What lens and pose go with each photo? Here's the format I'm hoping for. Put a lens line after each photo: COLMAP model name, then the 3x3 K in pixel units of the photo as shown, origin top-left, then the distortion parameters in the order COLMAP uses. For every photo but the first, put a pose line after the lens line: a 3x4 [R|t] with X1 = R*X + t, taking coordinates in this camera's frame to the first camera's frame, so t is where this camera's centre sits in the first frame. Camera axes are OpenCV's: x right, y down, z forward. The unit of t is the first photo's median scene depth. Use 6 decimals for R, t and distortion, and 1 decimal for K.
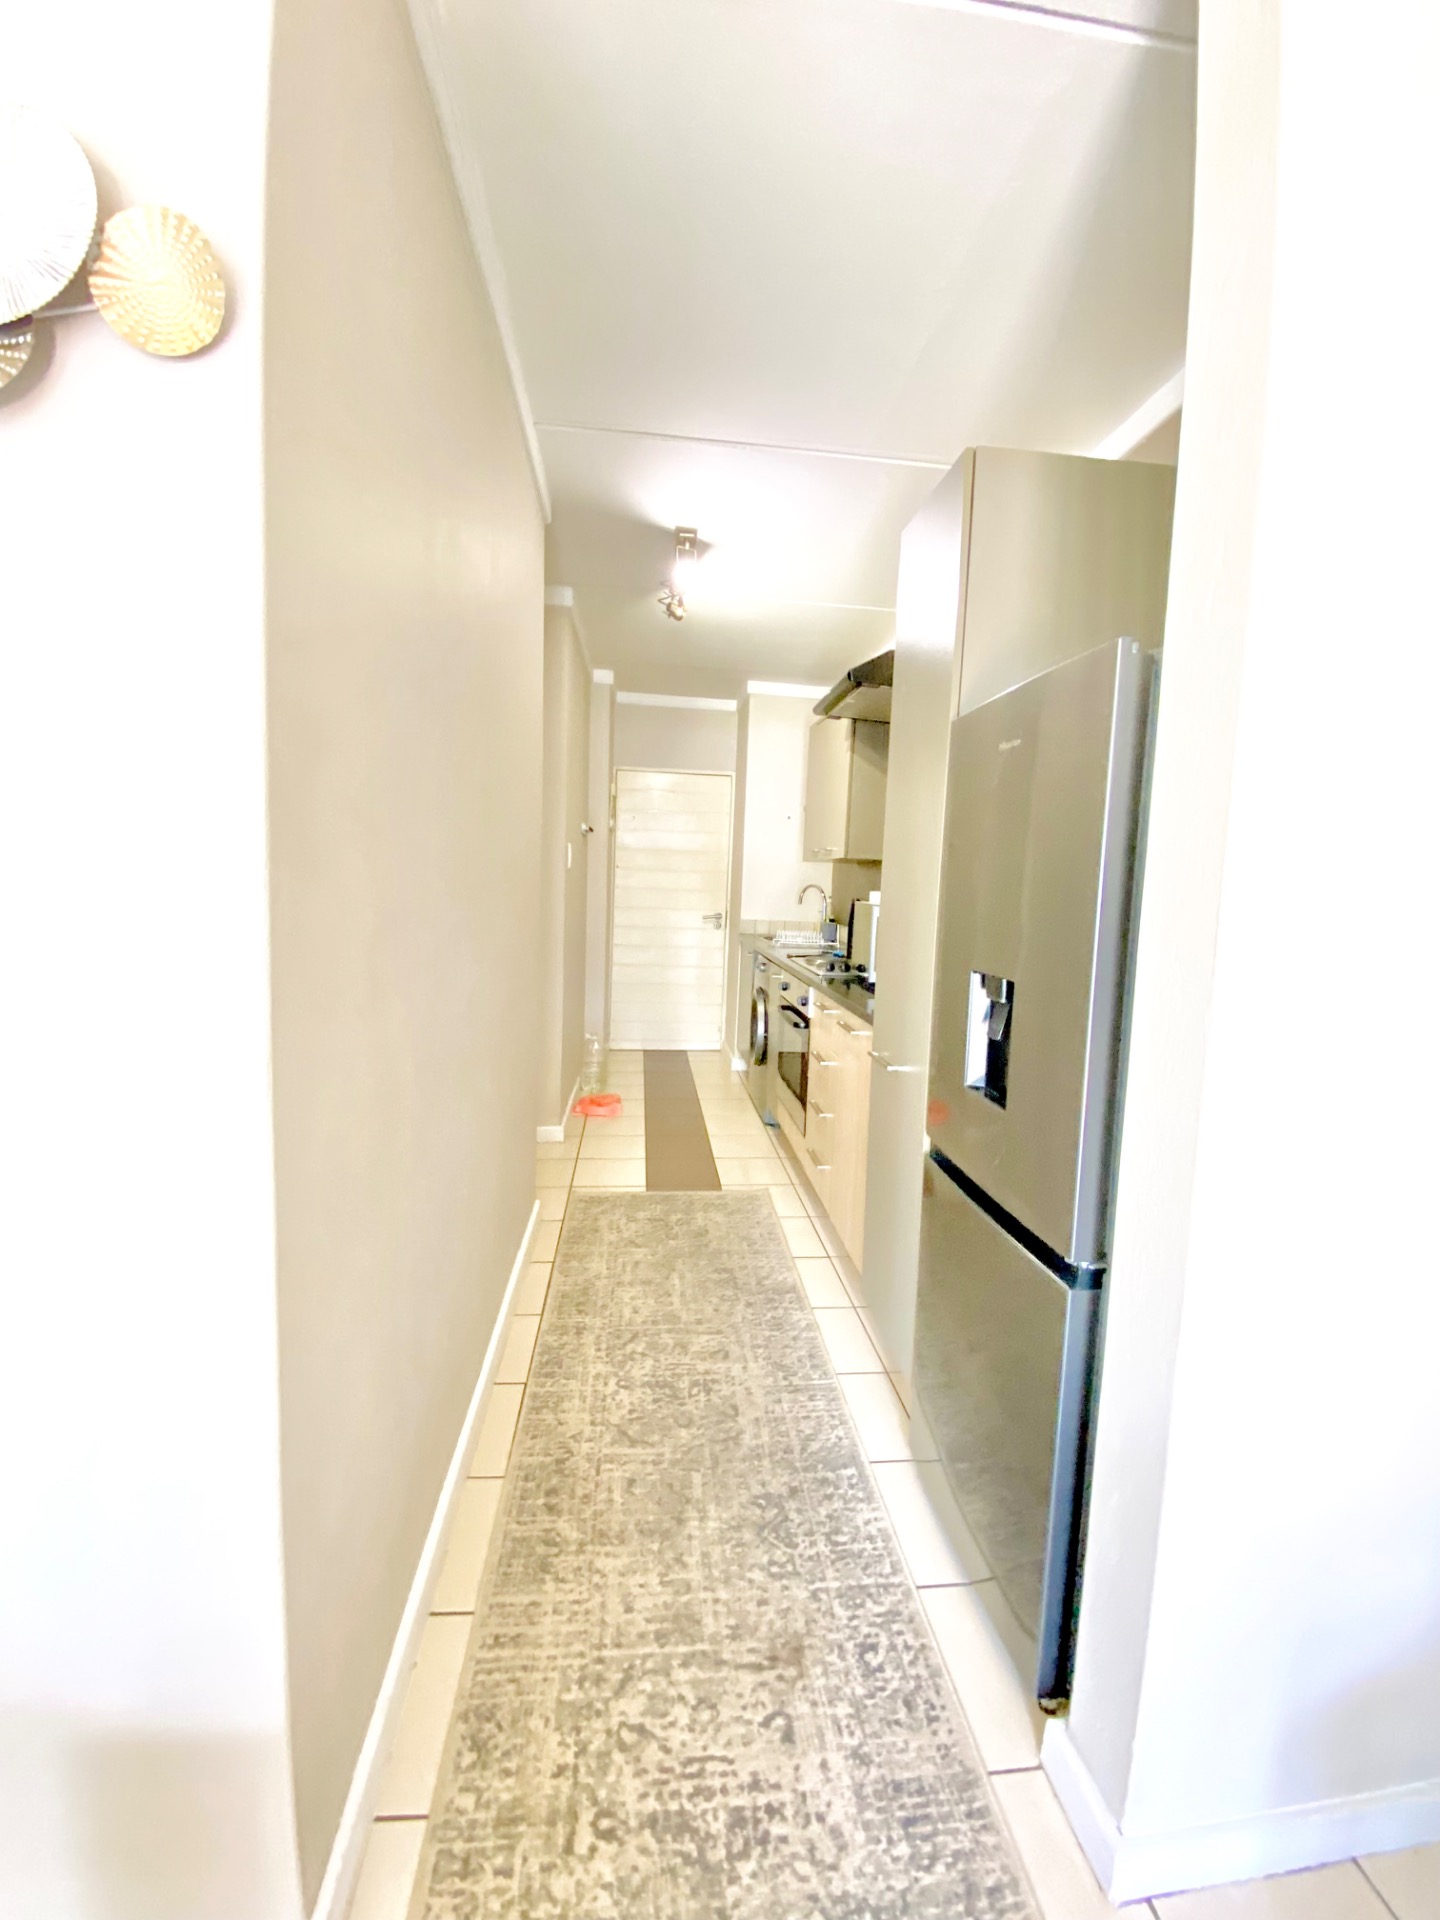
lens RADIAL K [[785.1, 0, 720.0], [0, 785.1, 960.0], [0, 0, 1]] dist [0.042961, -0.026506]
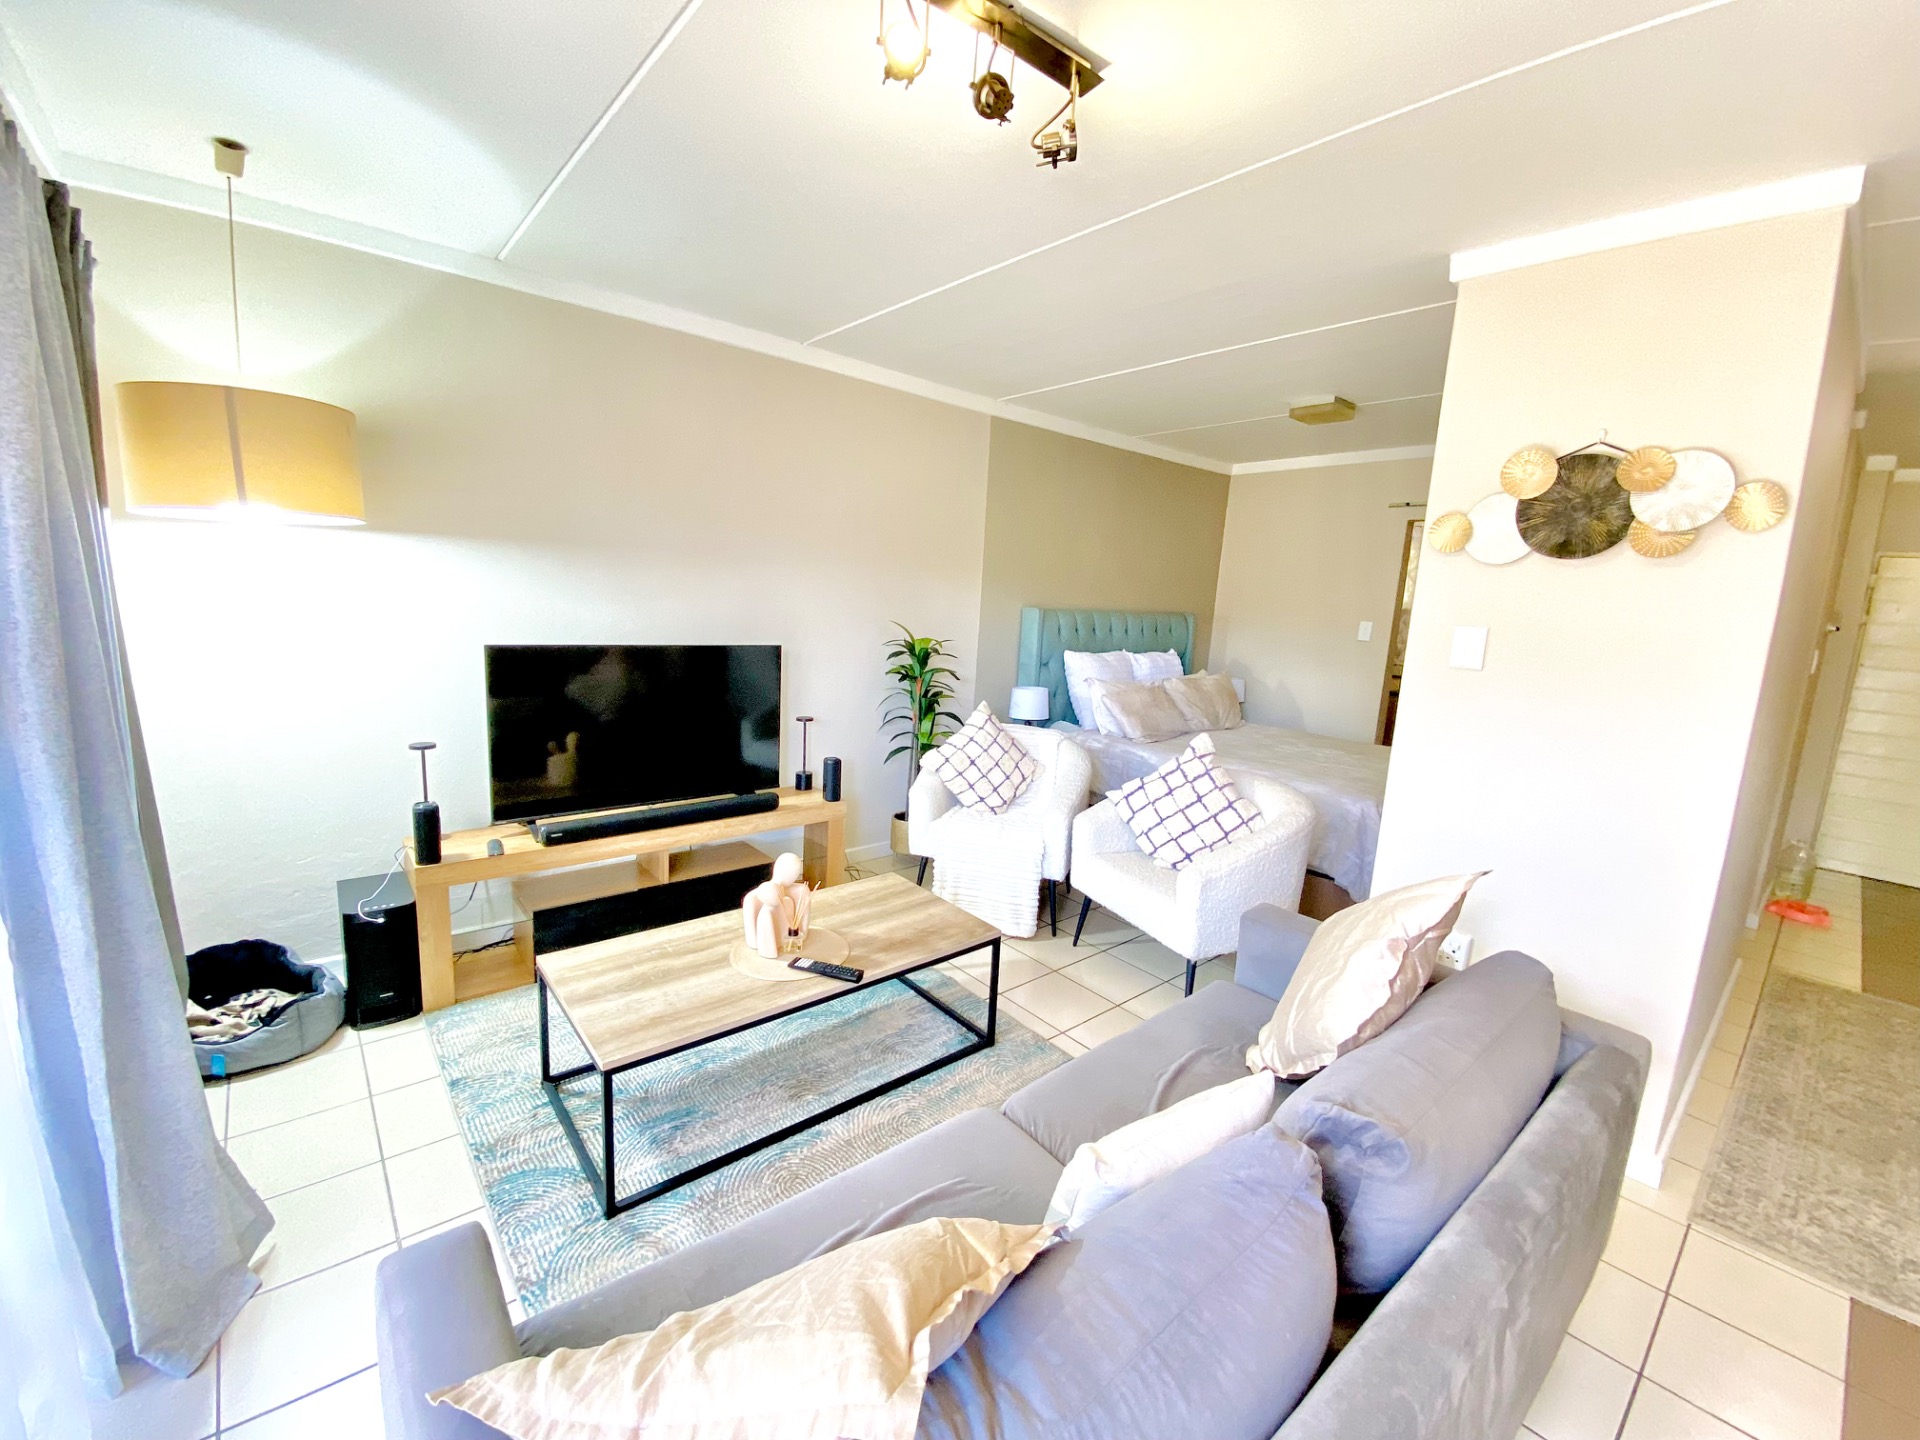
lens RADIAL K [[783.9, 0, 958.1], [0, 783.9, 725.5], [0, 0, 1]] dist [0.031342, -0.022799]
pose [[0.578164, 0.130867, -0.805357, 0.002865], [-0.120094, 0.989952, 0.074648, 0.011442], [0.807034, 0.053559, 0.588071, -0.838888]]
